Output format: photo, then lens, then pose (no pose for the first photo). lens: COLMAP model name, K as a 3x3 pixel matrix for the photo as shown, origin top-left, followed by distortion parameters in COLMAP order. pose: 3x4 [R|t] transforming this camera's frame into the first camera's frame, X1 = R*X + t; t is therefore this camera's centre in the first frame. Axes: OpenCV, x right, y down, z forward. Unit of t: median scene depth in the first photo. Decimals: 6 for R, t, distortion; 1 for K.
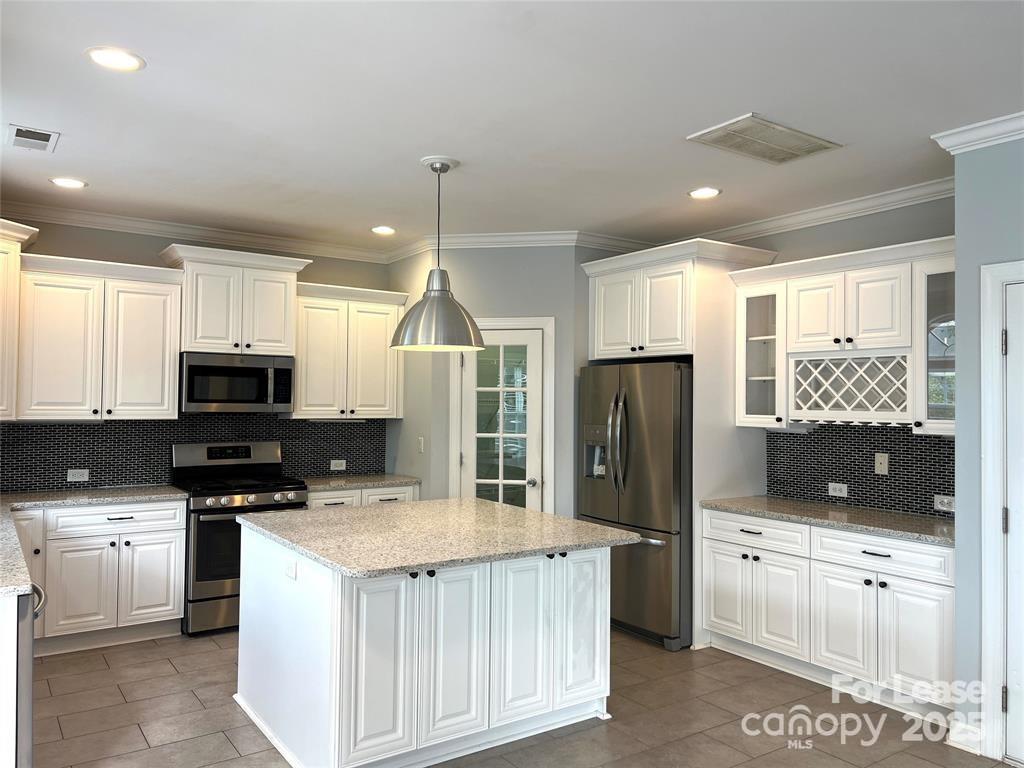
lens RADIAL K [[770.5, 0, 514.3], [0, 770.5, 384.4], [0, 0, 1]] dist [0.065909, -0.067305]
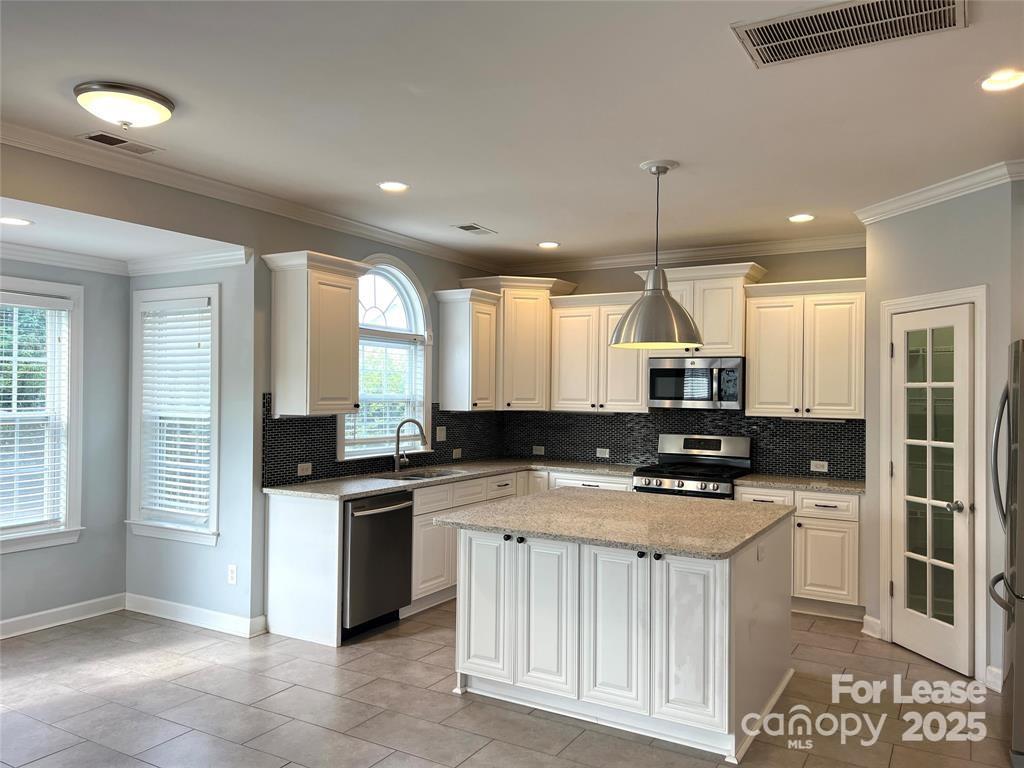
lens RADIAL K [[770.5, 0, 513.4], [0, 770.5, 389.2], [0, 0, 1]] dist [0.065909, -0.067305]
pose [[0.422887, -0.010554, -0.906121, 0.623745], [0.012972, 0.999900, -0.005592, 0.011612], [0.906089, -0.009389, 0.422982, 0.319860]]
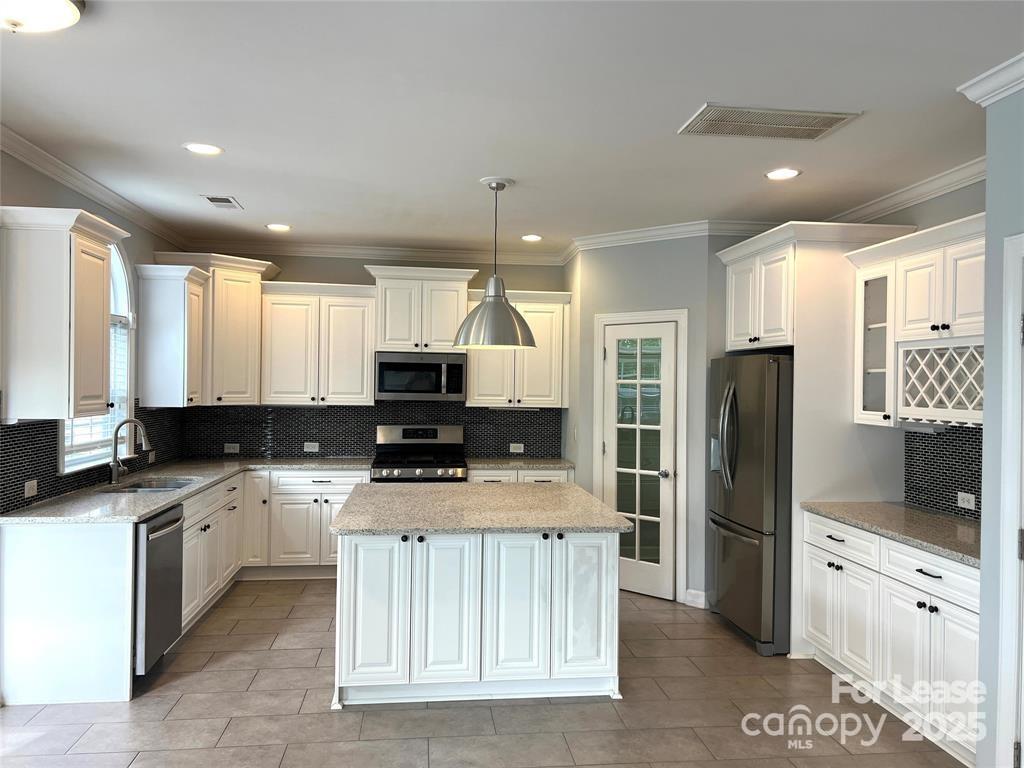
lens RADIAL K [[770.5, 0, 515.7], [0, 770.5, 384.3], [0, 0, 1]] dist [0.065909, -0.067305]
pose [[0.885405, 0.002648, -0.464813, 0.372965], [0.005424, 0.999857, 0.016028, -0.008708], [0.464789, -0.016713, 0.885264, 0.012107]]
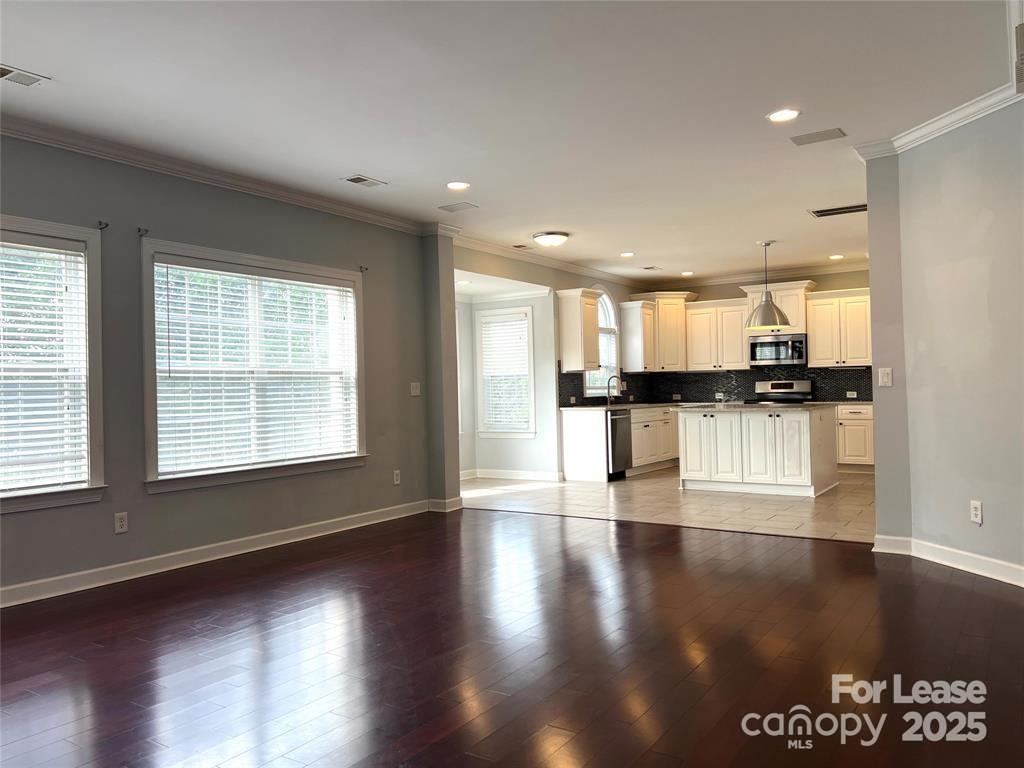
lens RADIAL K [[770.5, 0, 502.6], [0, 770.5, 387.2], [0, 0, 1]] dist [0.065909, -0.067305]
pose [[0.367239, -0.023100, -0.929840, 1.368372], [0.045734, 0.998931, -0.006754, 0.083593], [0.929001, -0.040044, 0.367903, -0.418766]]
